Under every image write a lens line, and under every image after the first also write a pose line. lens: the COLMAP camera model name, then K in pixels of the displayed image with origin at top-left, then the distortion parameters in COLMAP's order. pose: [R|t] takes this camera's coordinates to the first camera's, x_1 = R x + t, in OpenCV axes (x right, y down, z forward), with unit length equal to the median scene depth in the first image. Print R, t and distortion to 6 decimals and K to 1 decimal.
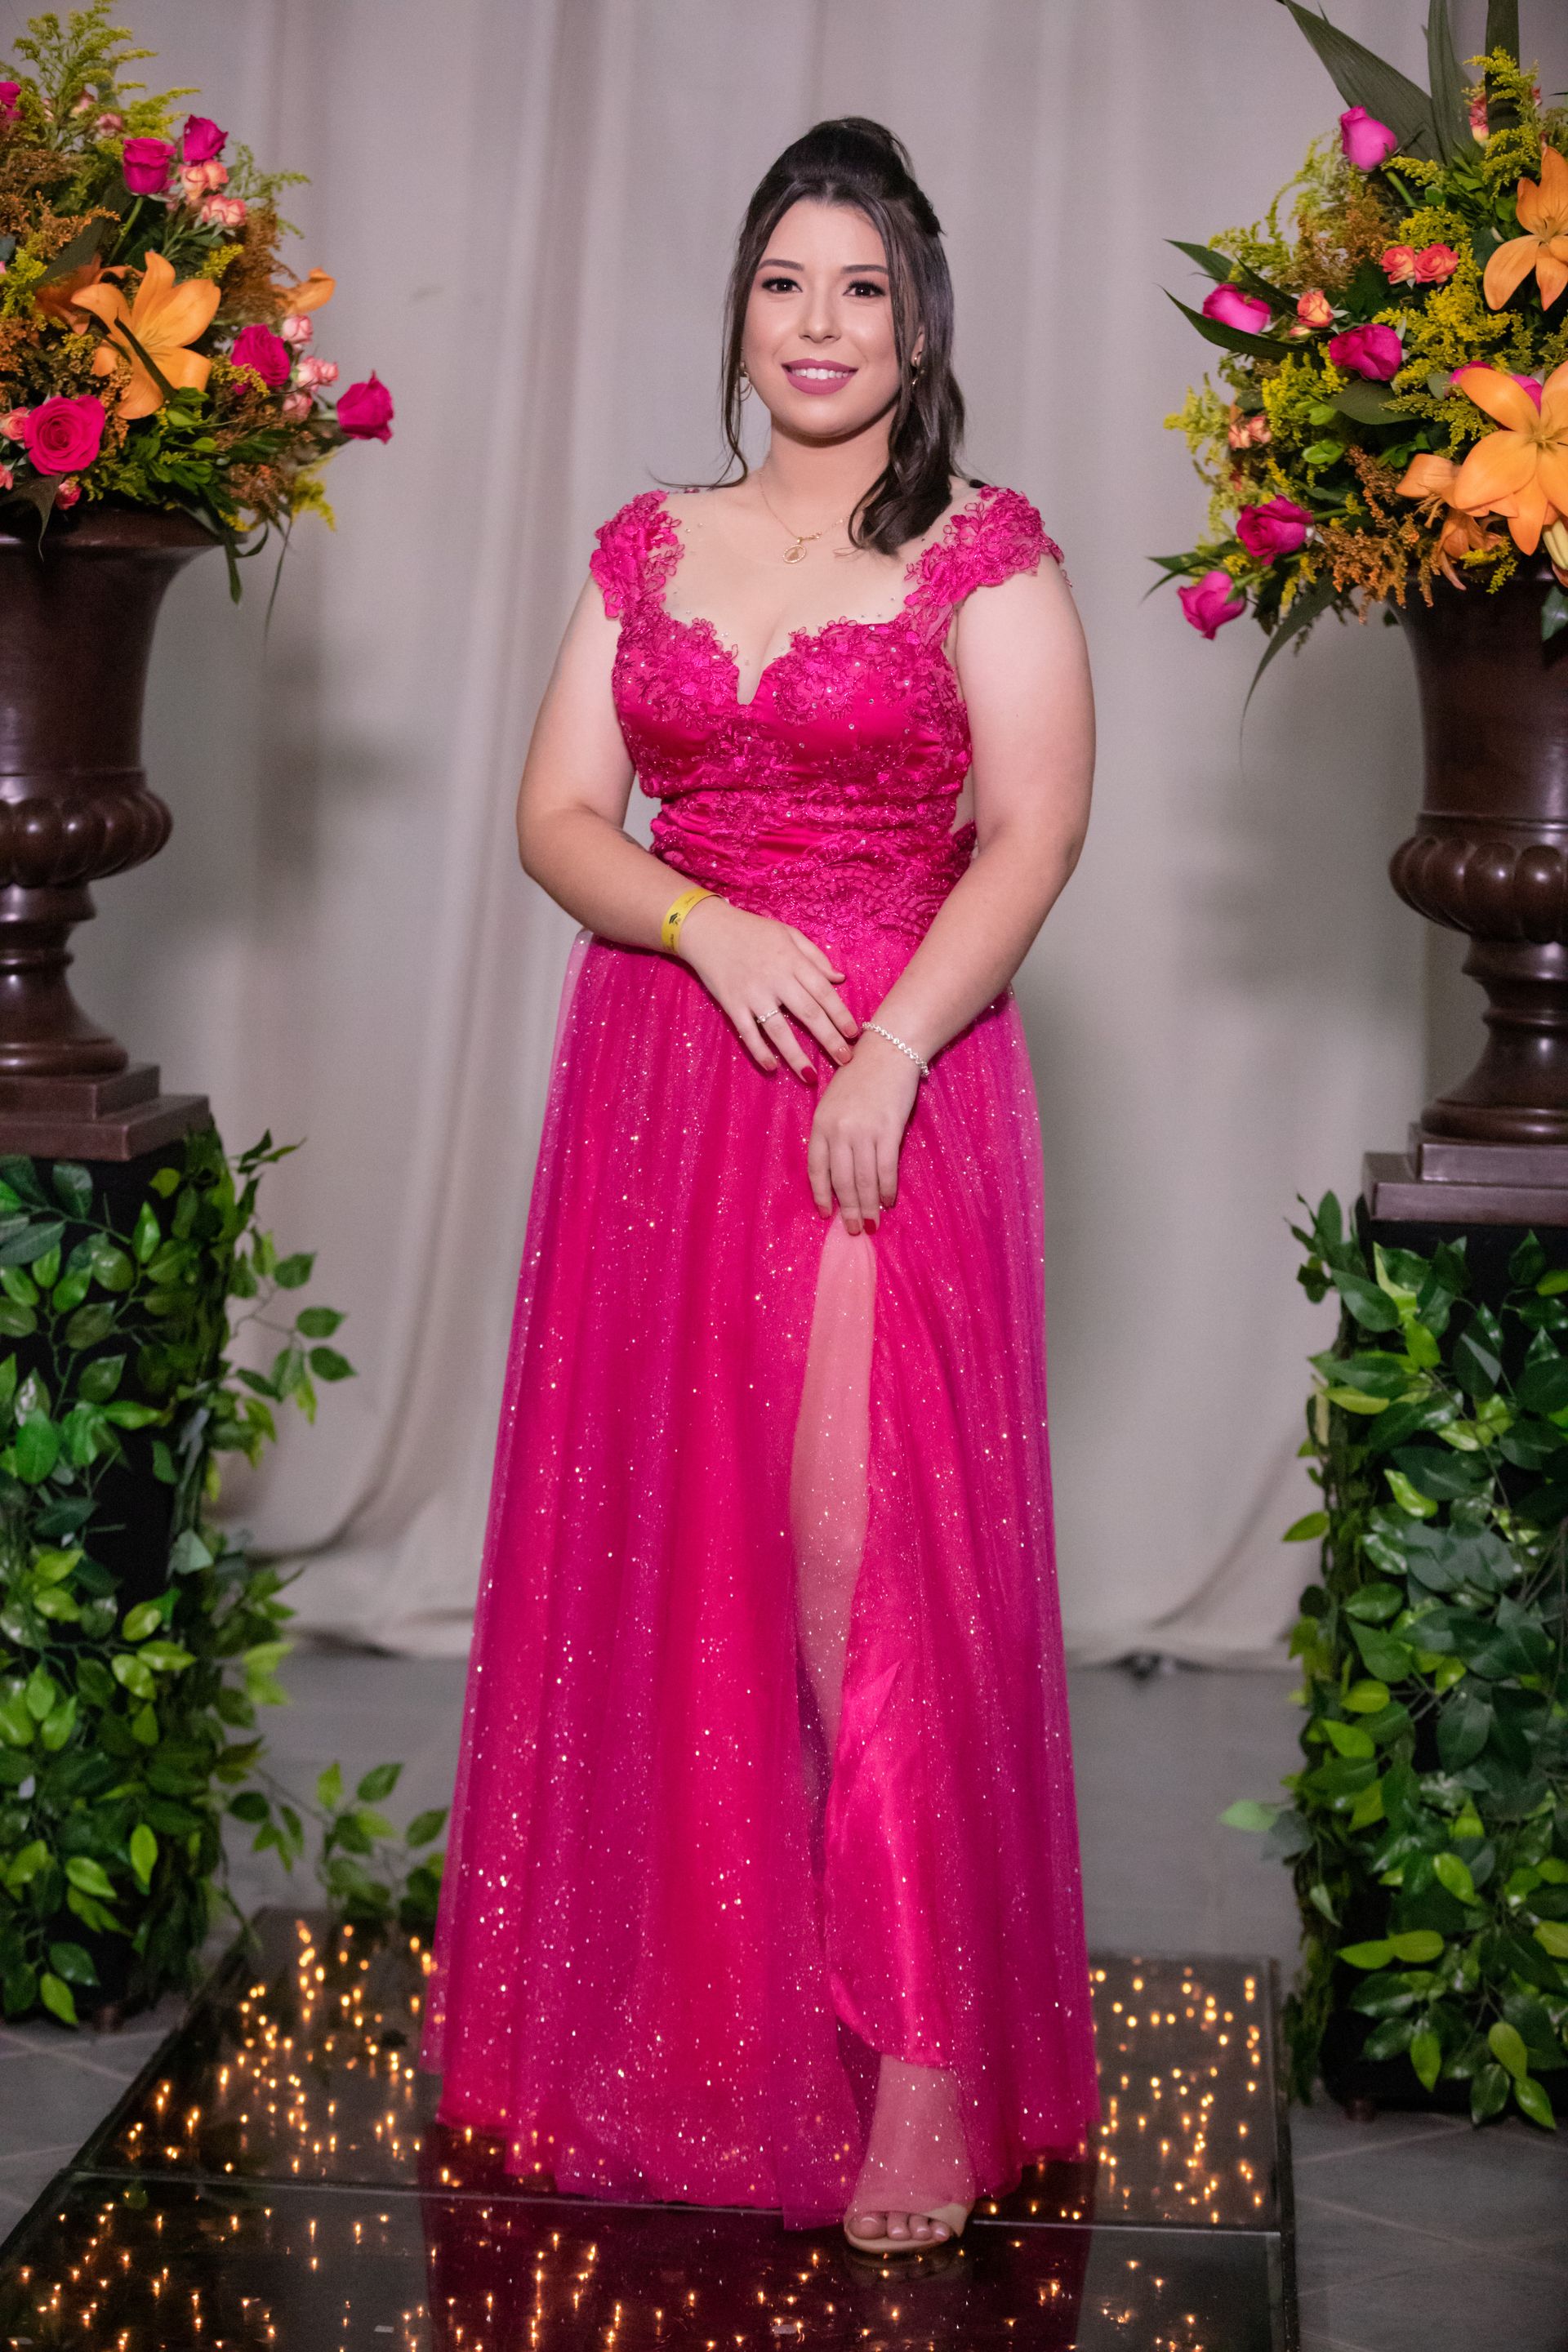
lens RADIAL K [[5929.9, 0, 756.8], [0, 5929.9, 1044.9], [0, 0, 1]] dist [-0.108428, 0.072970]
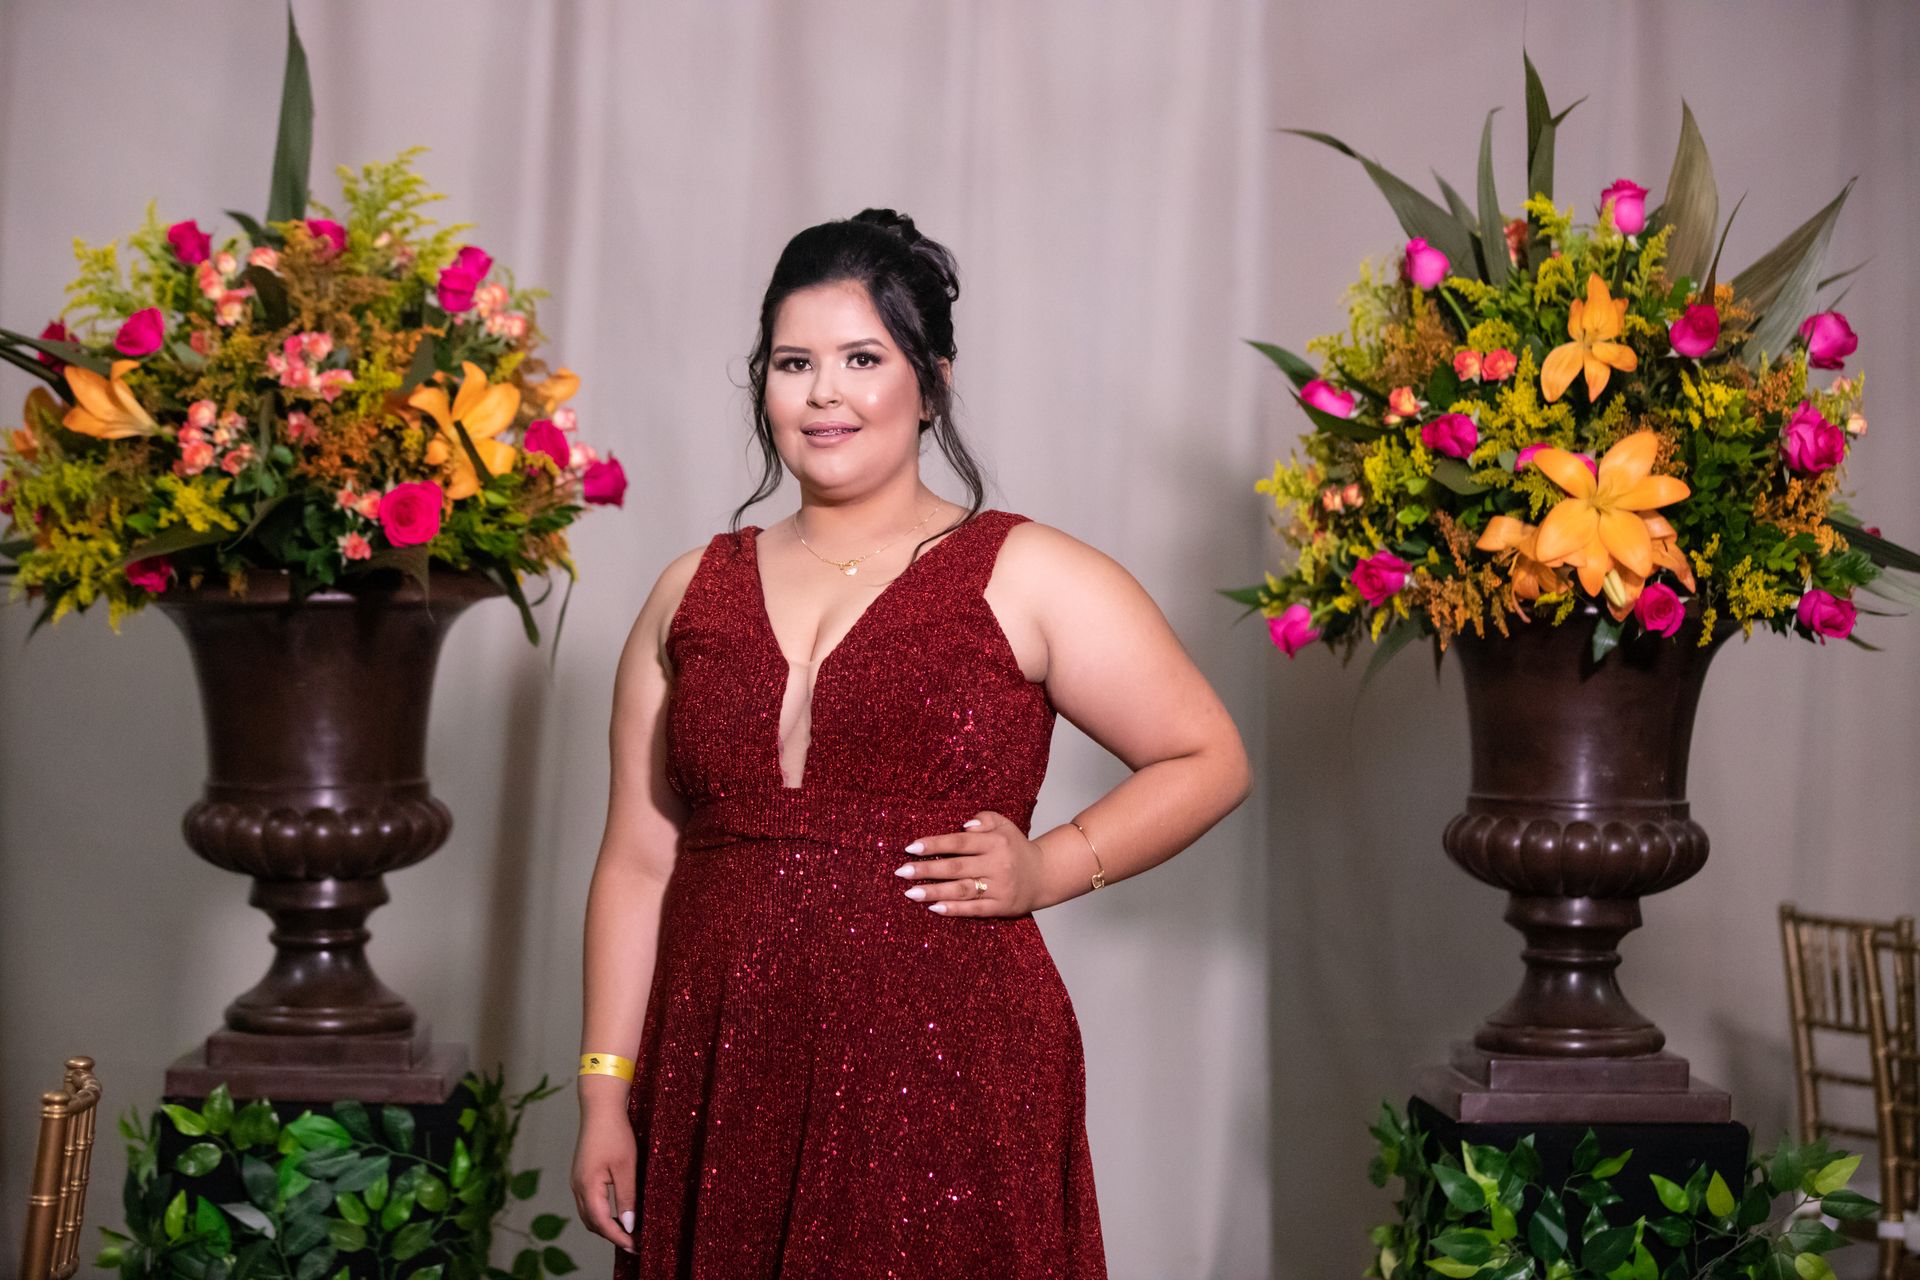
lens RADIAL K [[4840.7, 0, 922.6], [0, 4840.7, 608.2], [0, 0, 1]] dist [-0.108428, 0.072970]
pose [[0.988488, -0.015402, 0.150511, -0.160963], [0.024294, 0.998054, -0.057420, -0.023336], [-0.149334, 0.060415, 0.986939, -0.000005]]
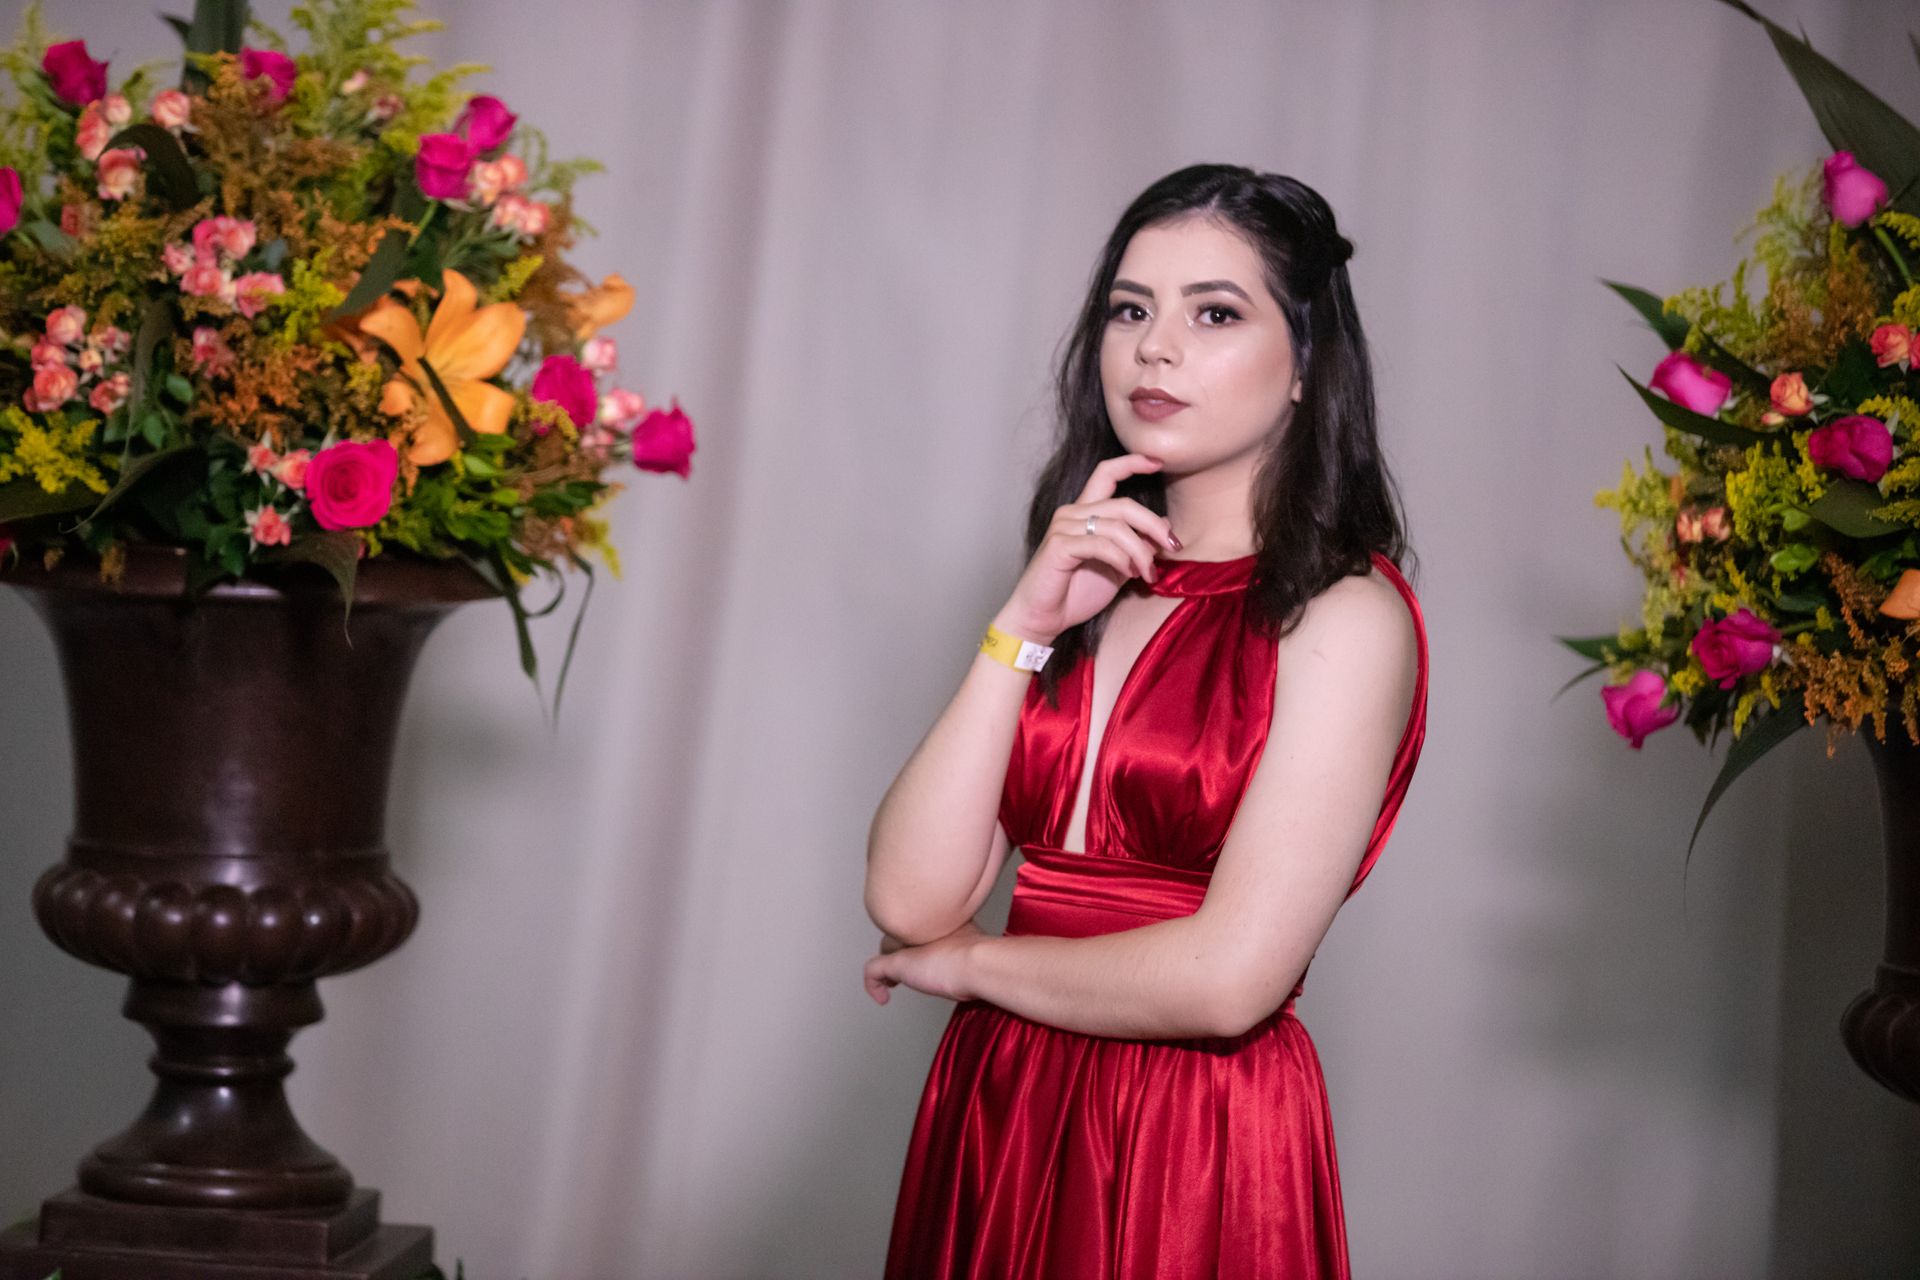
lens RADIAL K [[8183.2, 0, 929.0], [0, 8183.2, 630.9], [0, 0, 1]] dist [0.805658, -3.800292]
pose [[0.998333, 0.037660, 0.043733, -0.083168], [-0.036268, 0.998823, -0.032198, -0.045141], [-0.044894, 0.030558, 0.998524, -0.204762]]
